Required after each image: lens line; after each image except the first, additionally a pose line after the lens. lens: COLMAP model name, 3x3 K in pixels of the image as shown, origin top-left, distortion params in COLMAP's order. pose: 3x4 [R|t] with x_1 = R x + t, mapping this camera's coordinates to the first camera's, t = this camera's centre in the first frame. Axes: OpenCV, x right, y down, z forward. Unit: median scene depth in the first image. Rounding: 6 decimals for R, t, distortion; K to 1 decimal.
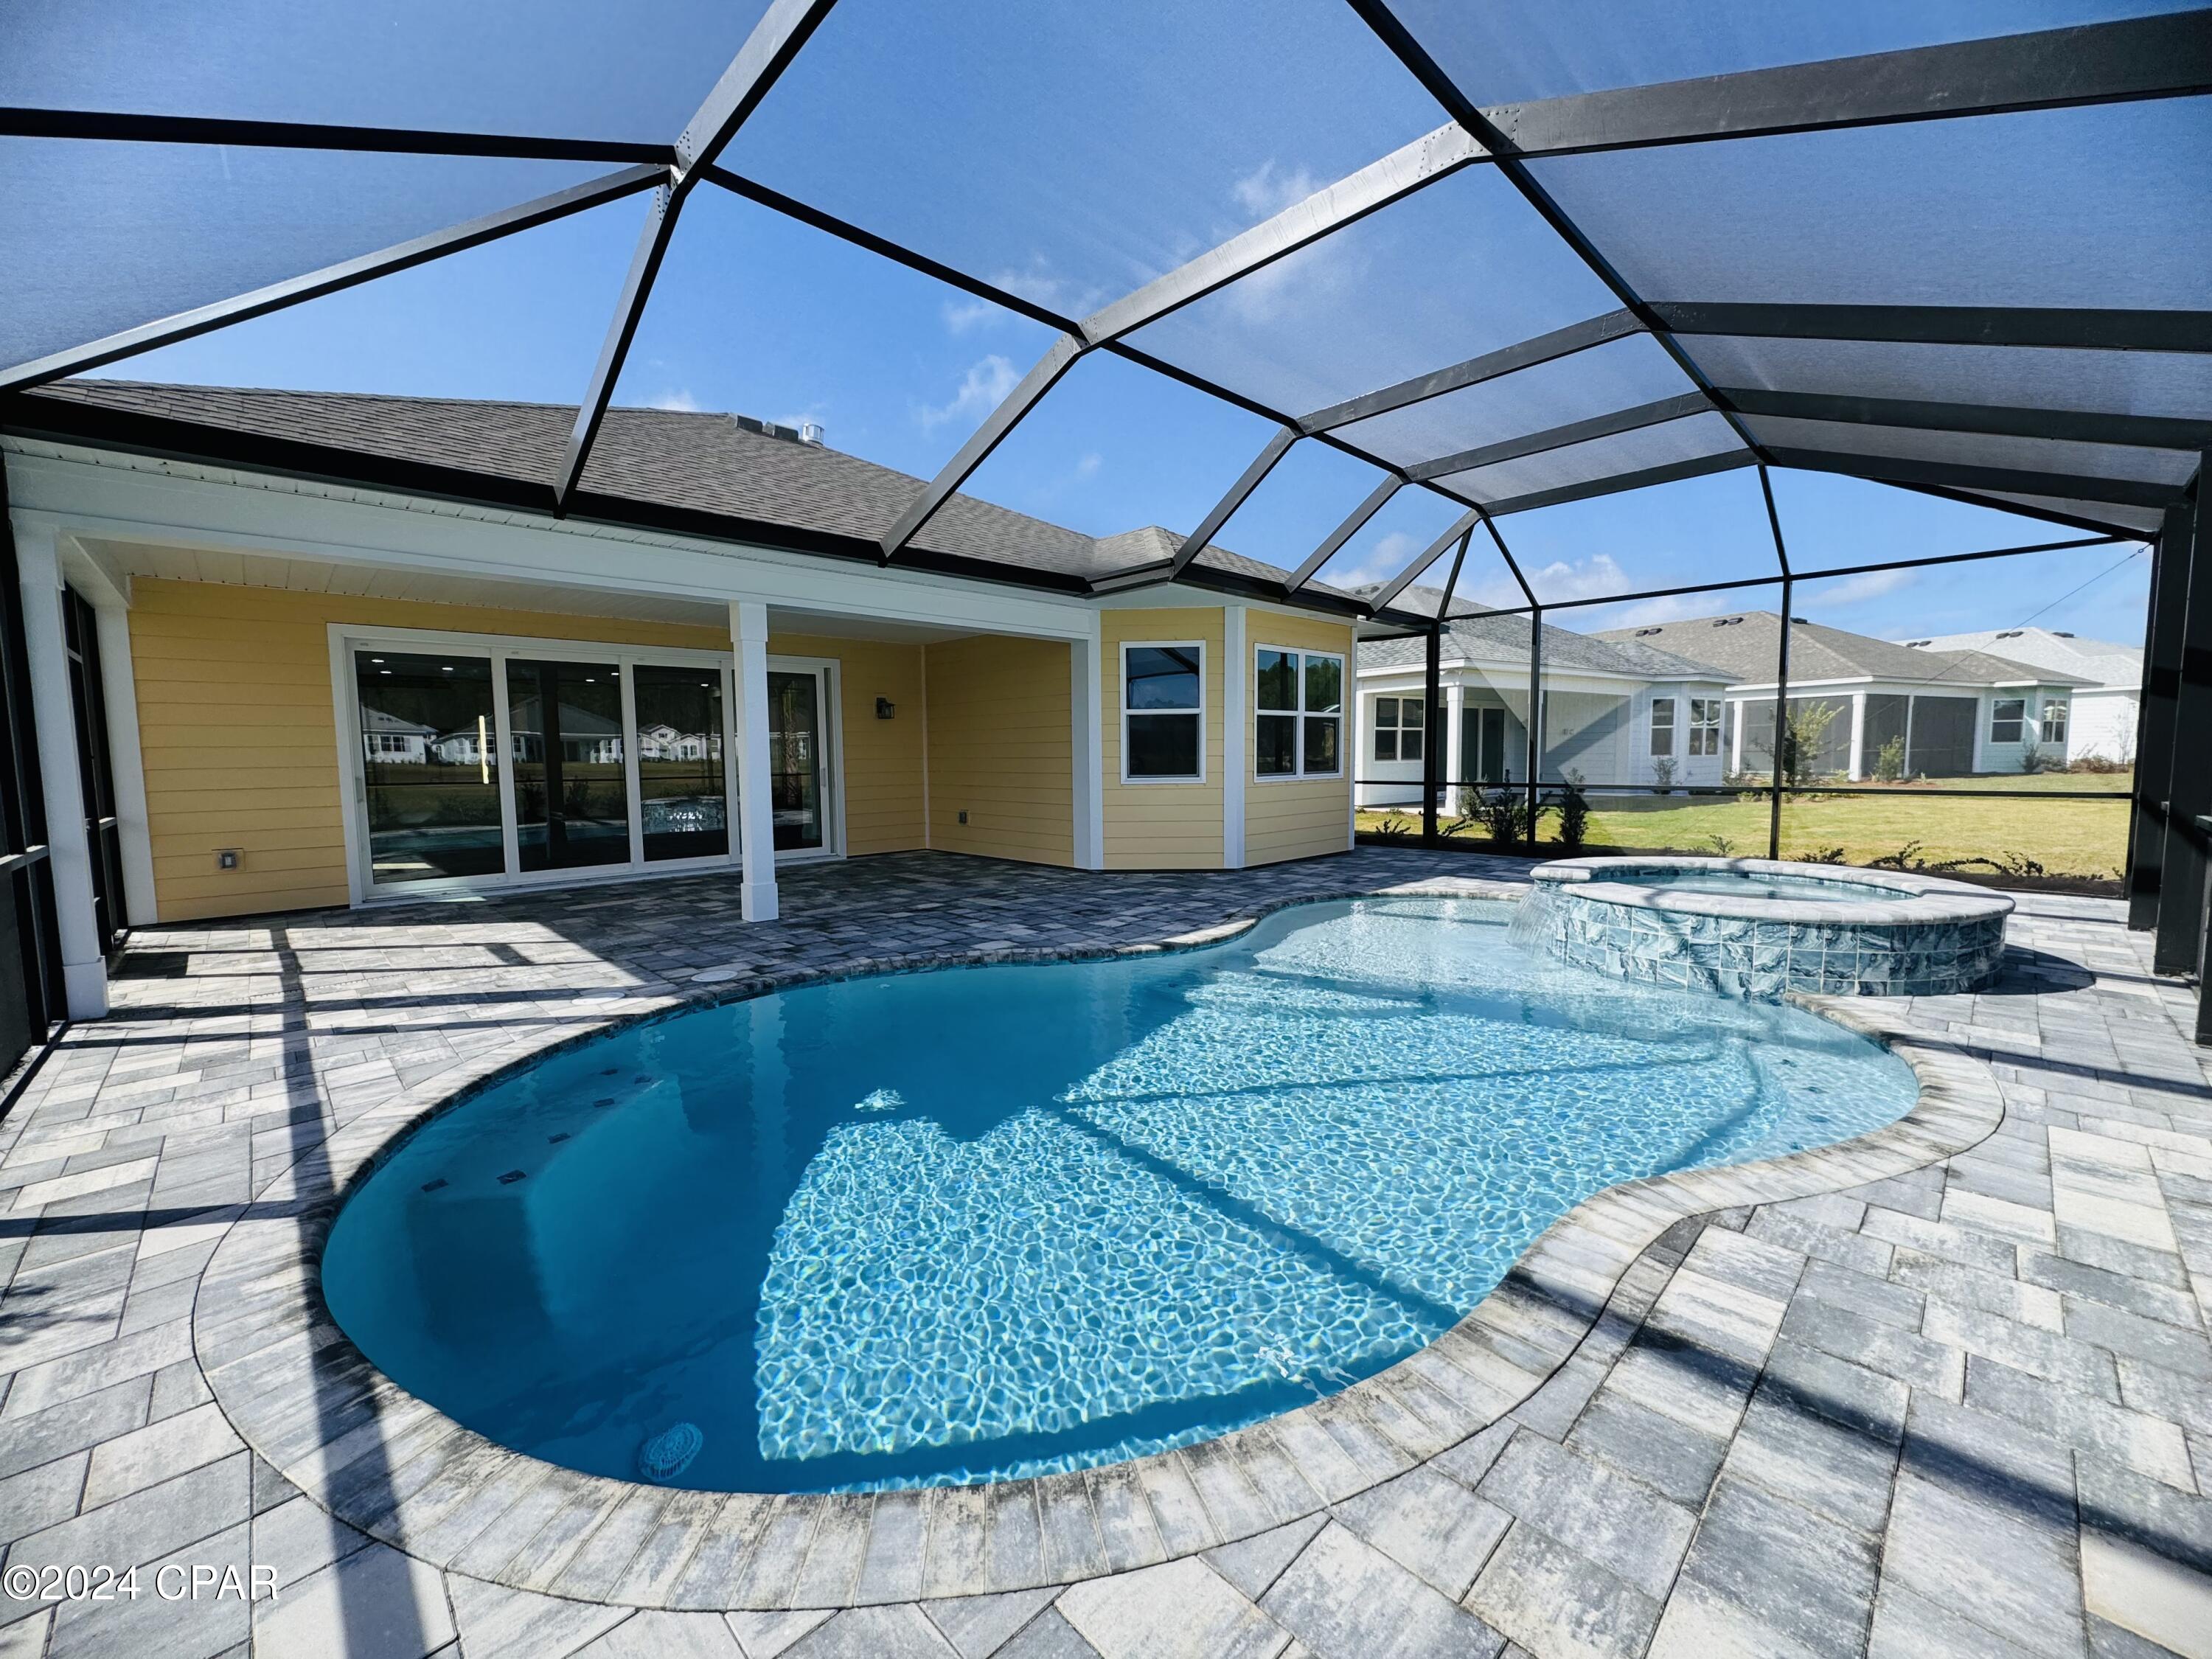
lens RADIAL K [[874.8, 0, 1107.2], [0, 874.8, 838.6], [0, 0, 1]] dist [-0.002023, 0.000118]
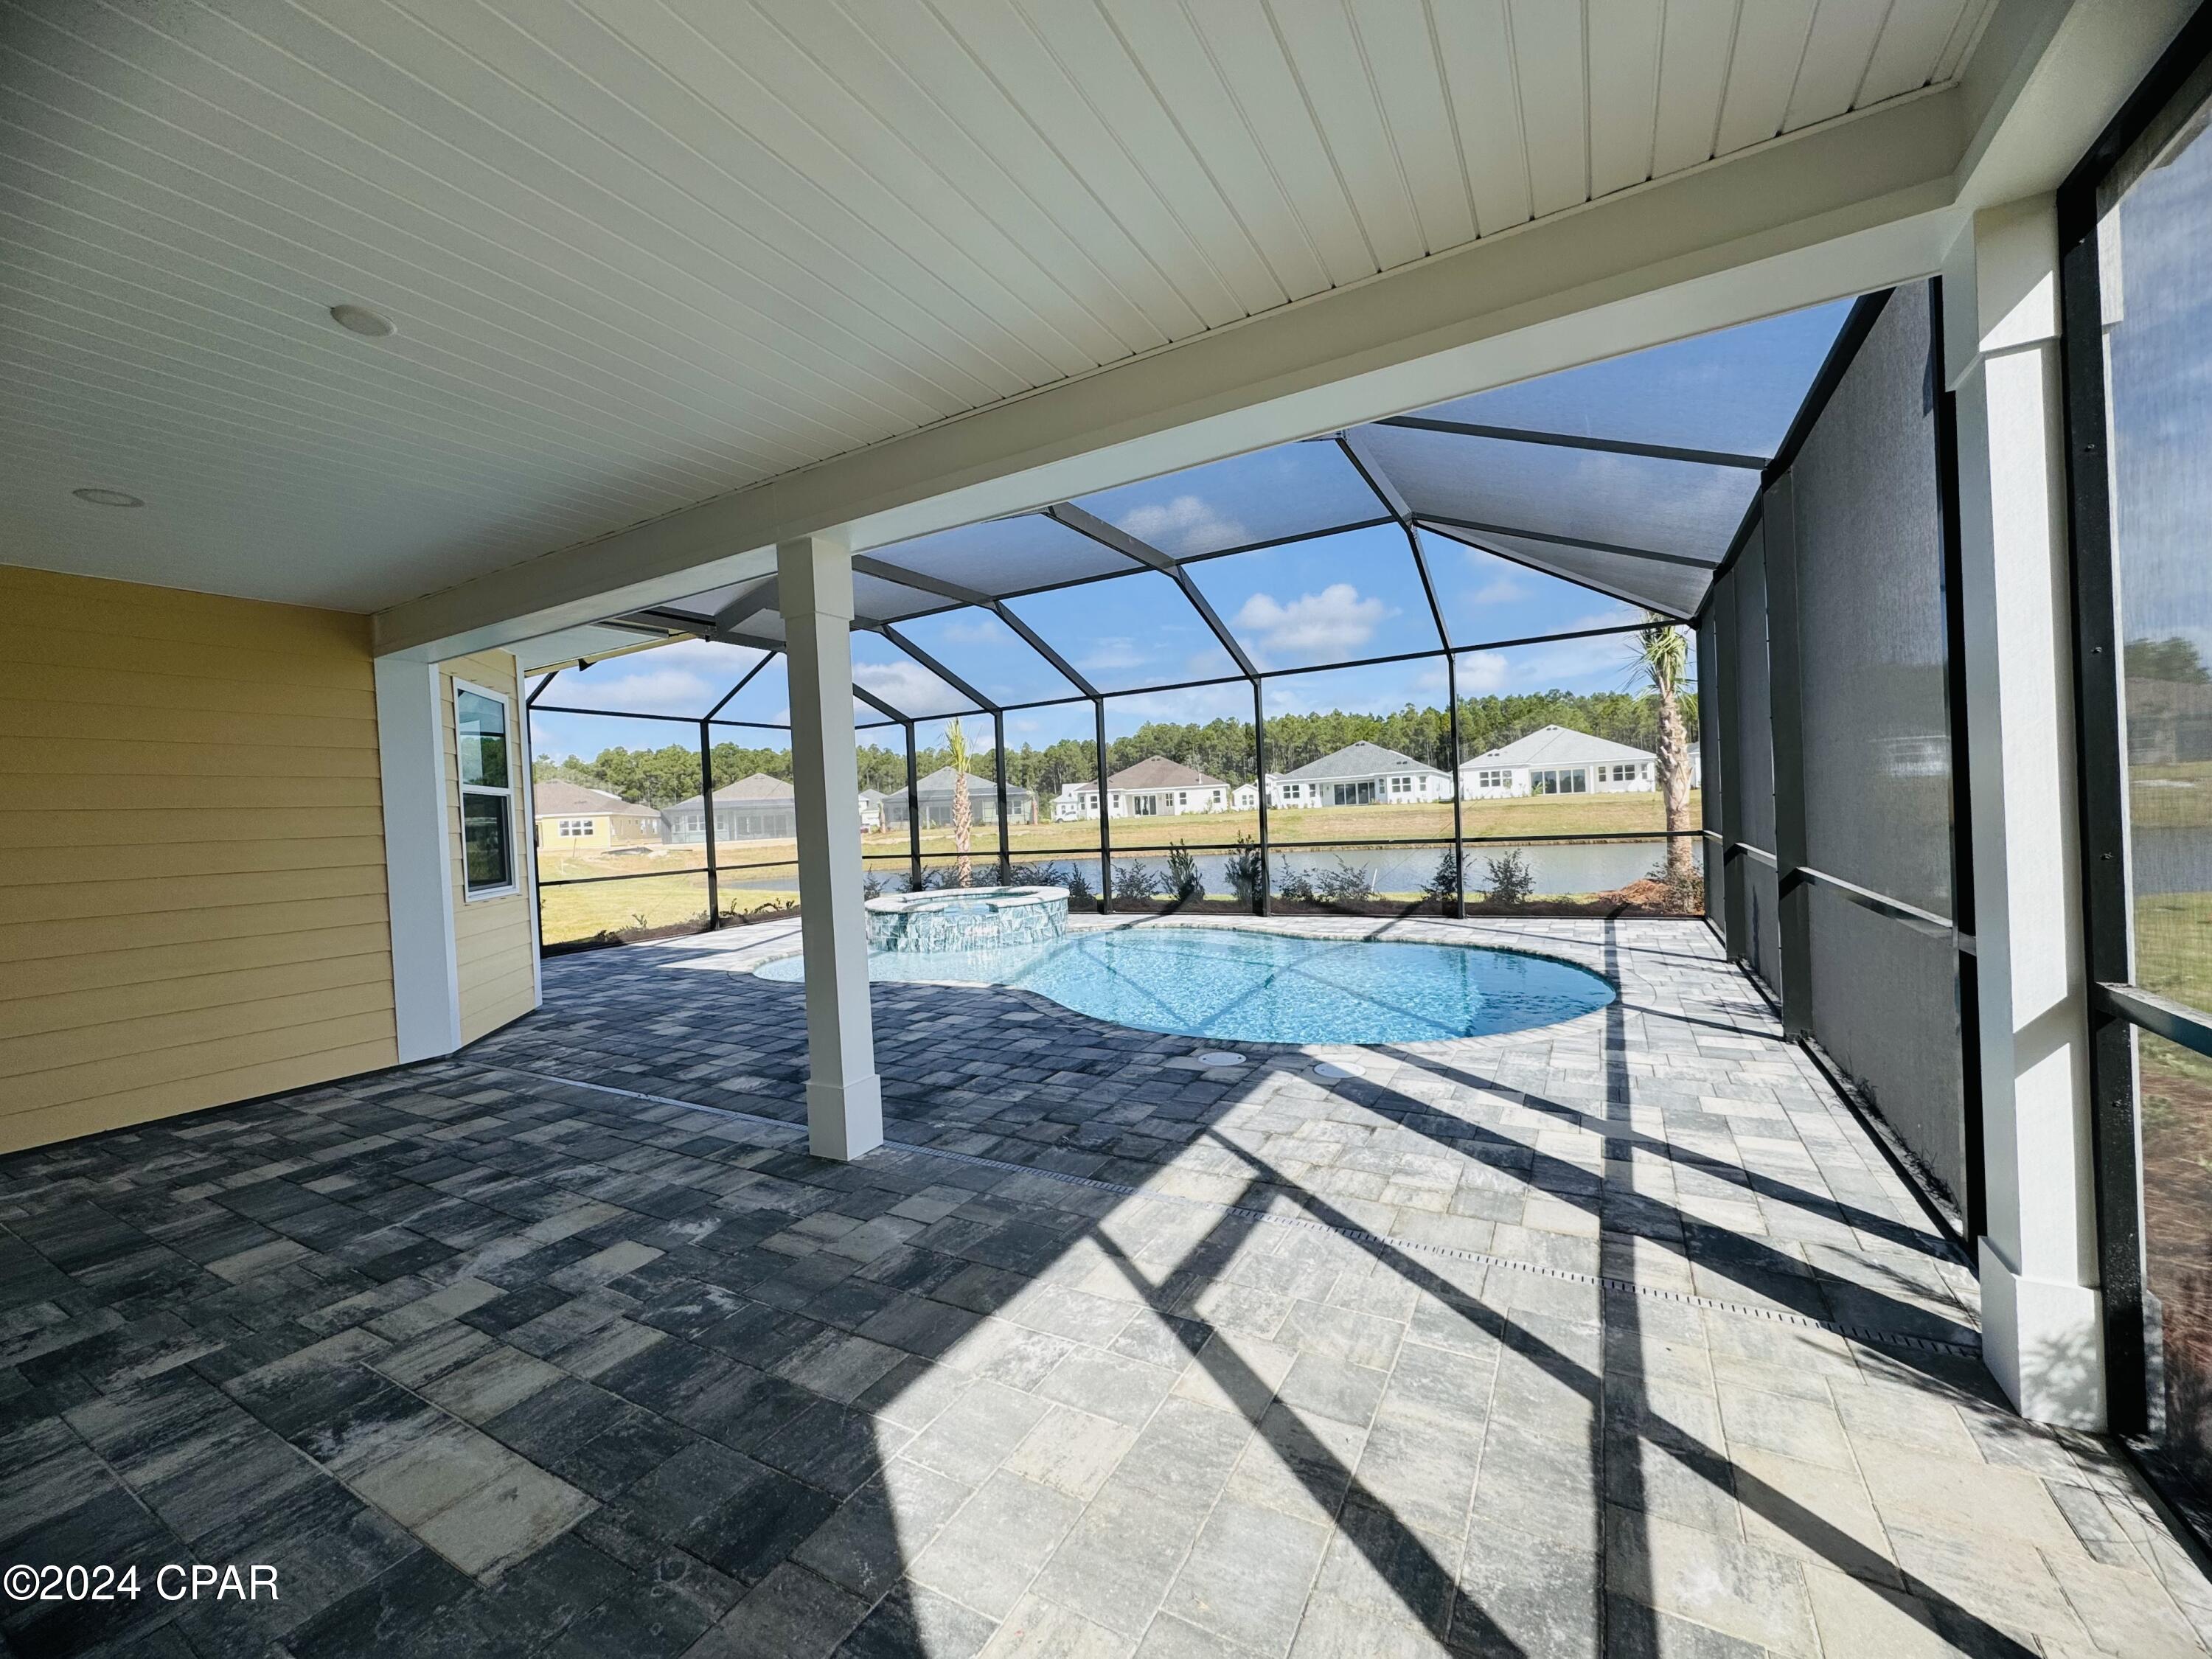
lens RADIAL K [[878.5, 0, 1106.0], [0, 878.5, 829.5], [0, 0, 1]] dist [-0.000189, 0.000162]
pose [[-0.279373, 0.009649, 0.960134, -1.699211], [0.144756, 0.988944, 0.032181, -0.161976], [-0.949208, 0.147976, -0.277681, 1.757540]]
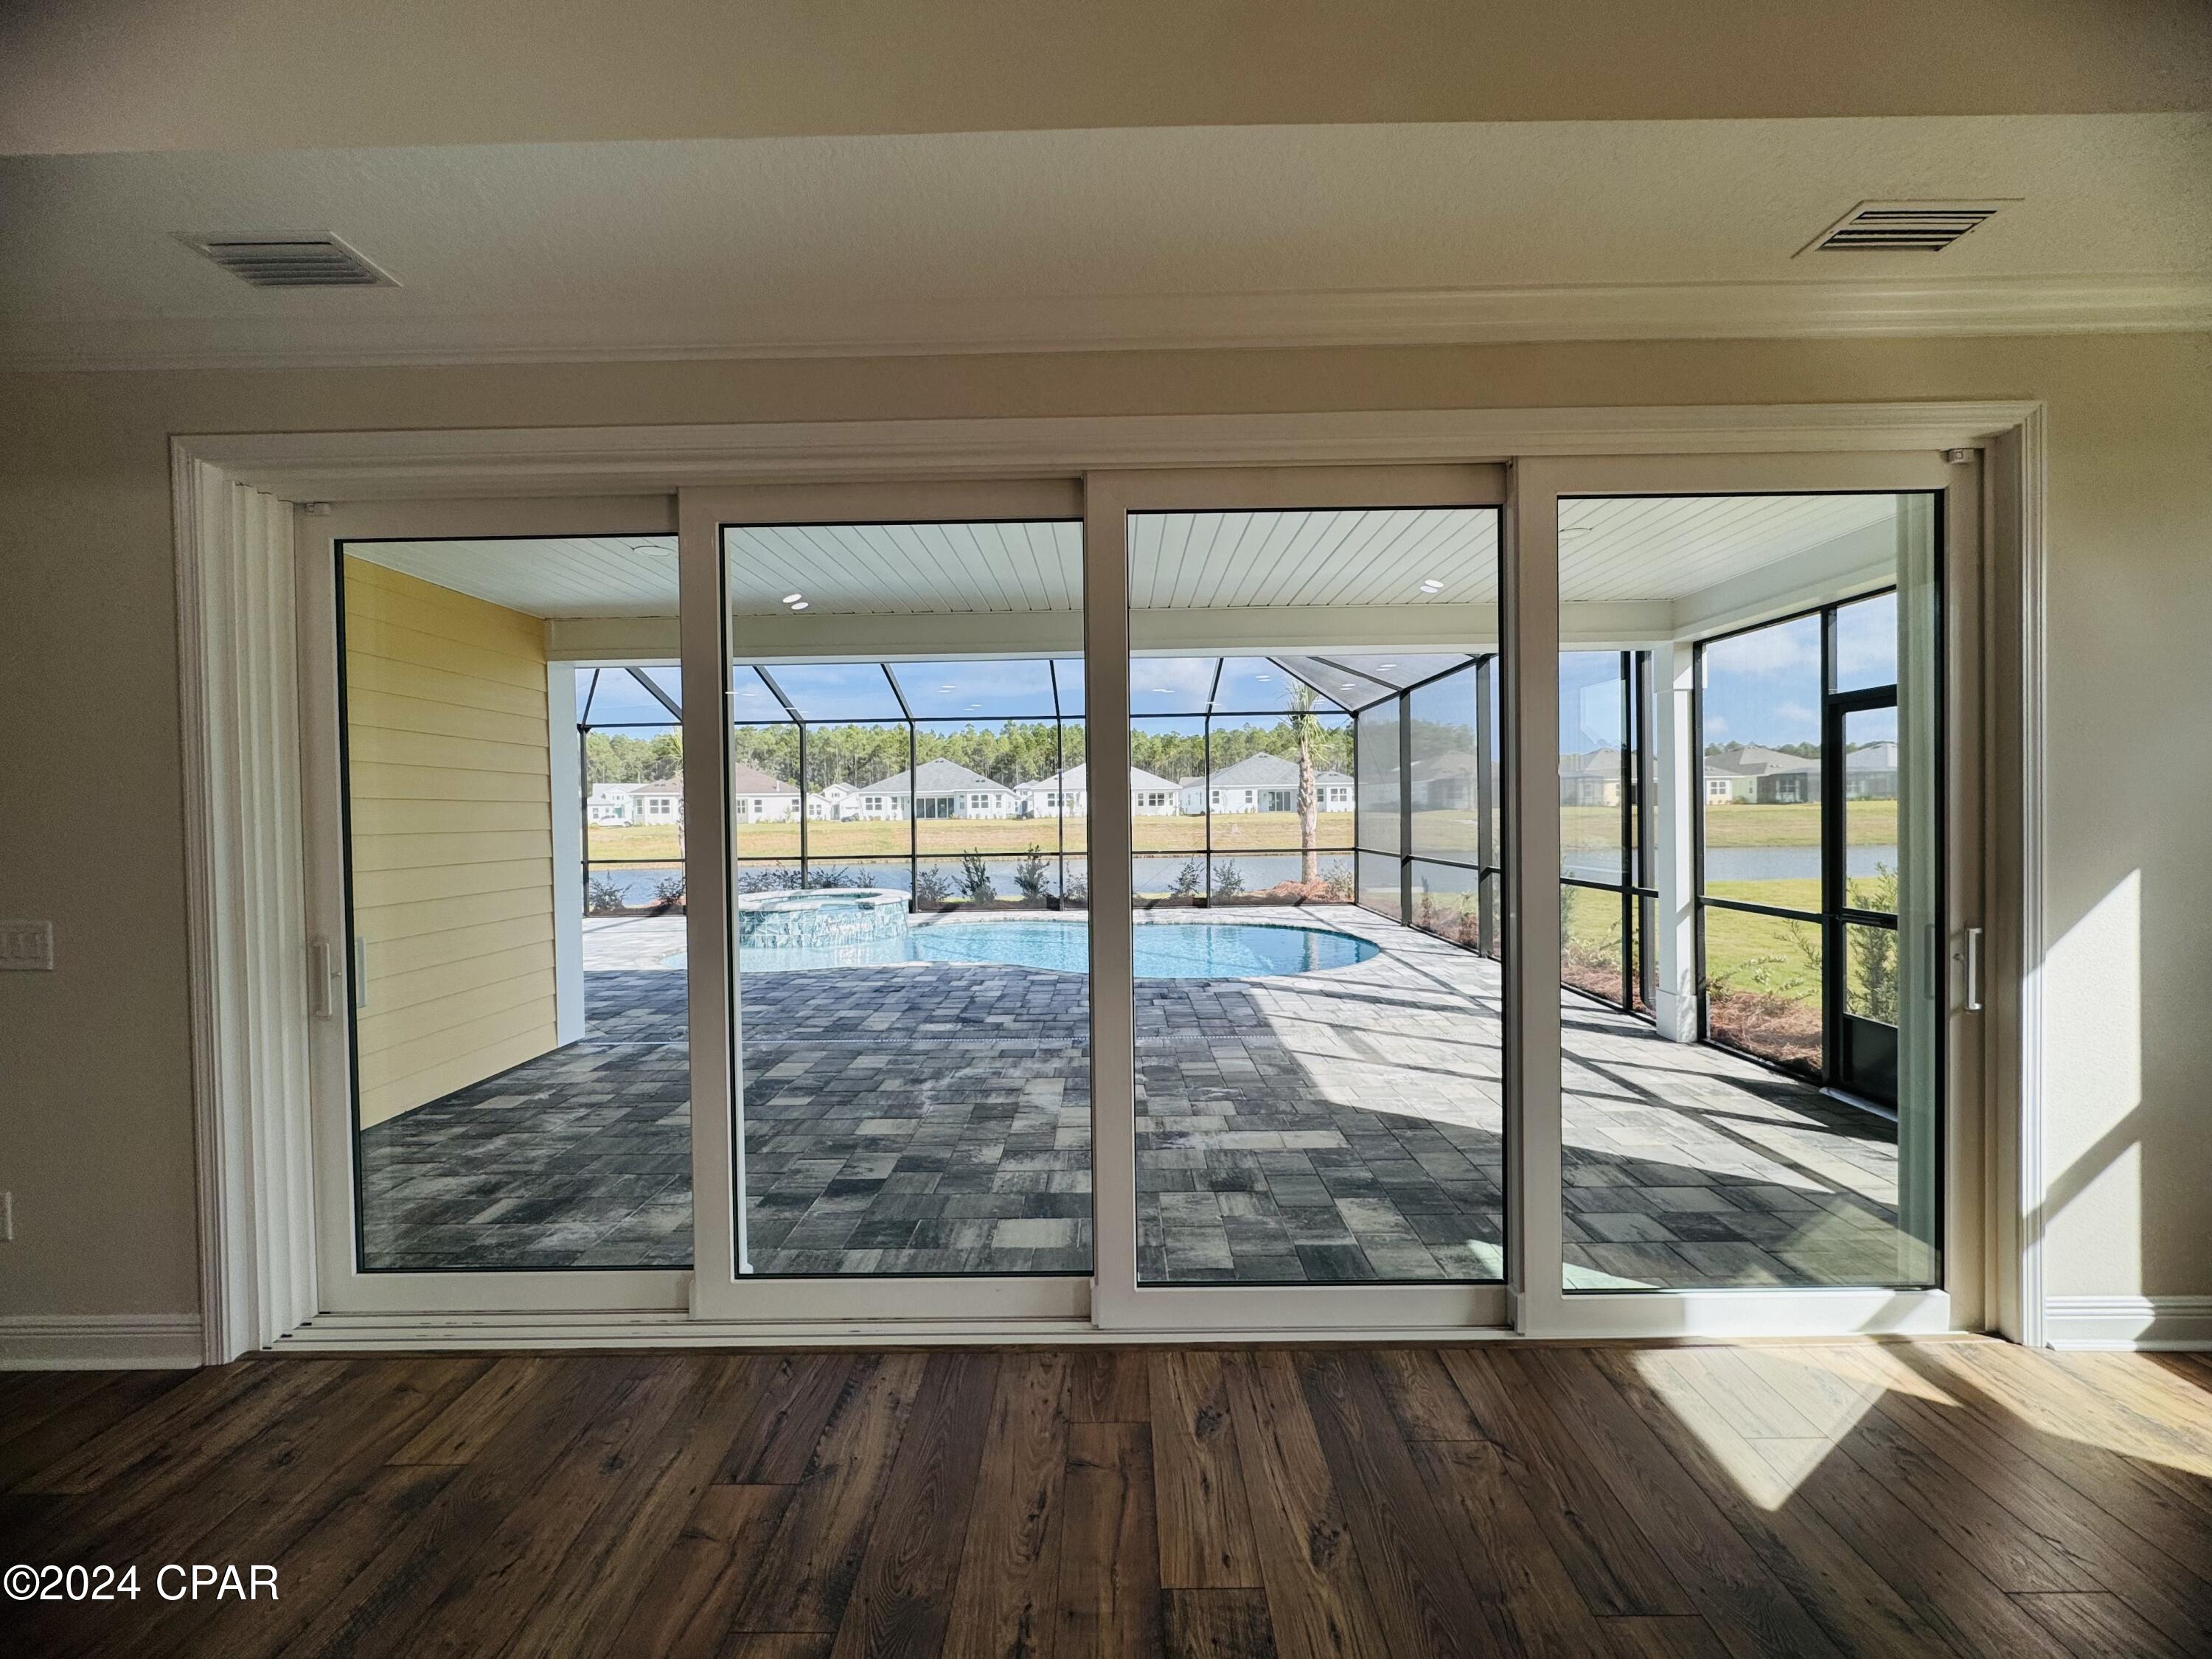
lens RADIAL K [[880.4, 0, 1107.0], [0, 880.4, 826.9], [0, 0, 1]] dist [-0.000841, 0.000247]
pose [[-0.710135, 0.011121, 0.703978, -1.729607], [0.091272, 0.992892, 0.076386, -0.299994], [-0.698124, 0.118497, -0.706102, 2.808276]]
